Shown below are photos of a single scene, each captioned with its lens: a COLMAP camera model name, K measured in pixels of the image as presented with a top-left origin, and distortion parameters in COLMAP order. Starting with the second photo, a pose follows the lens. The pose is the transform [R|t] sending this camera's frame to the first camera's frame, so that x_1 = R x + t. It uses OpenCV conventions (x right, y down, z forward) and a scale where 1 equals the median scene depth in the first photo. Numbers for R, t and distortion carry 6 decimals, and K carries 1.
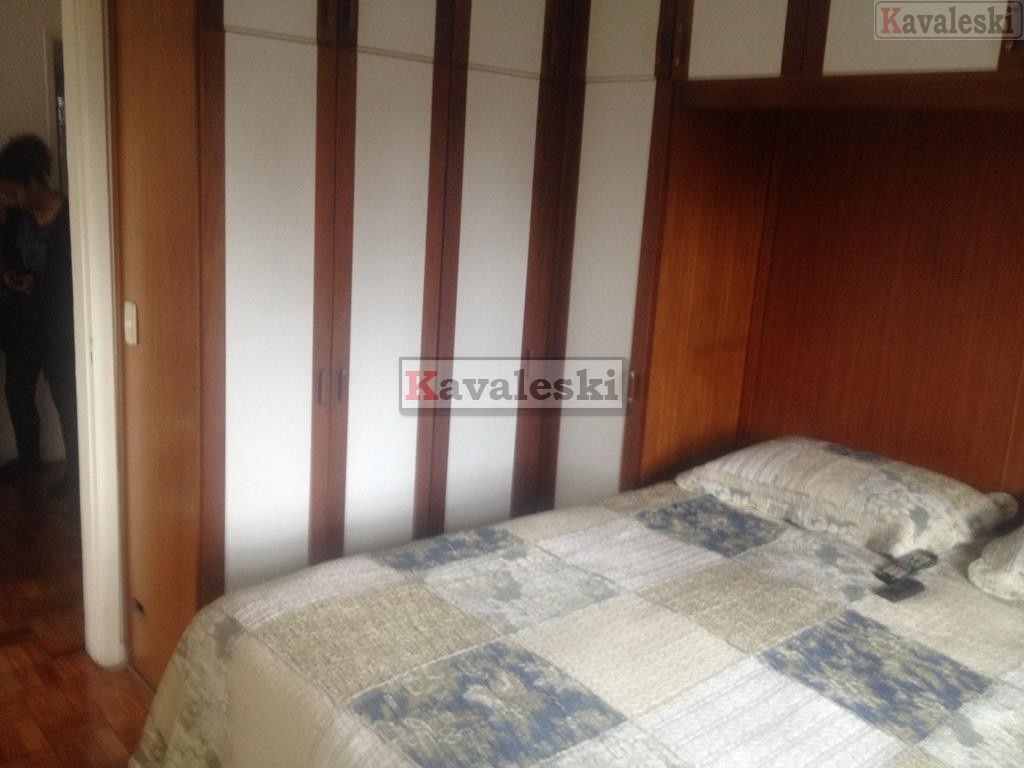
lens RADIAL K [[956.3, 0, 515.4], [0, 956.3, 381.6], [0, 0, 1]] dist [0.125674, -0.272379]
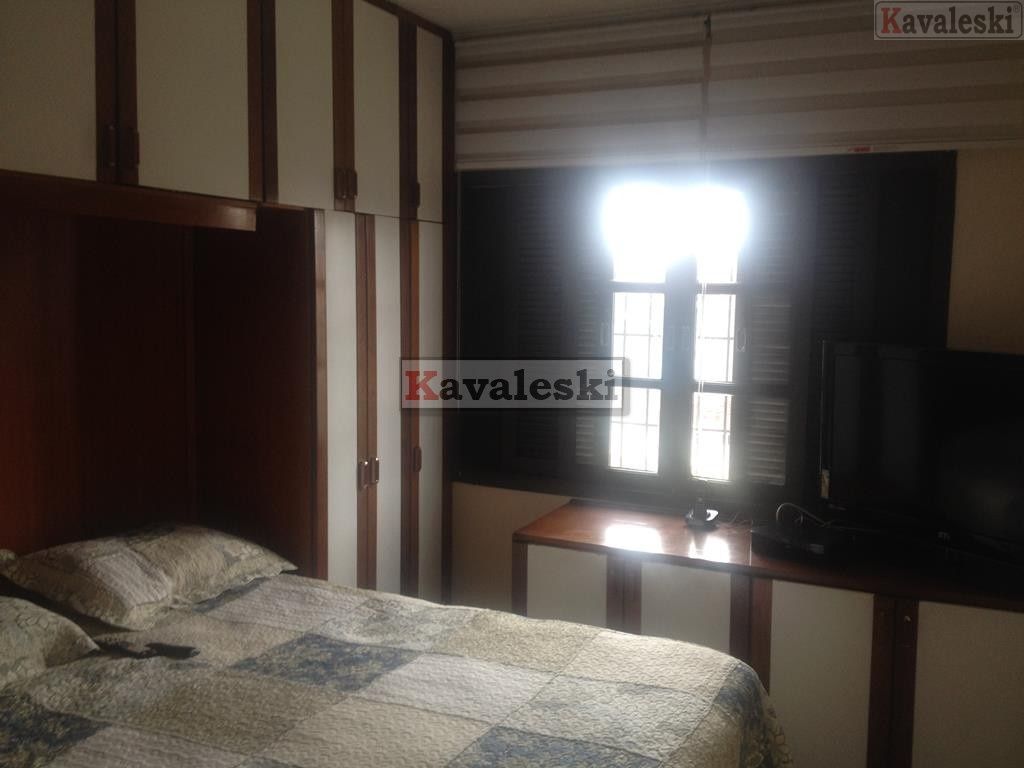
lens RADIAL K [[956.3, 0, 515.4], [0, 956.3, 381.6], [0, 0, 1]] dist [0.125674, -0.272379]
pose [[-0.404860, -0.154194, 0.901284, -0.791400], [0.168794, 0.956136, 0.239401, -0.307866], [-0.898664, 0.249055, -0.361074, 1.099125]]
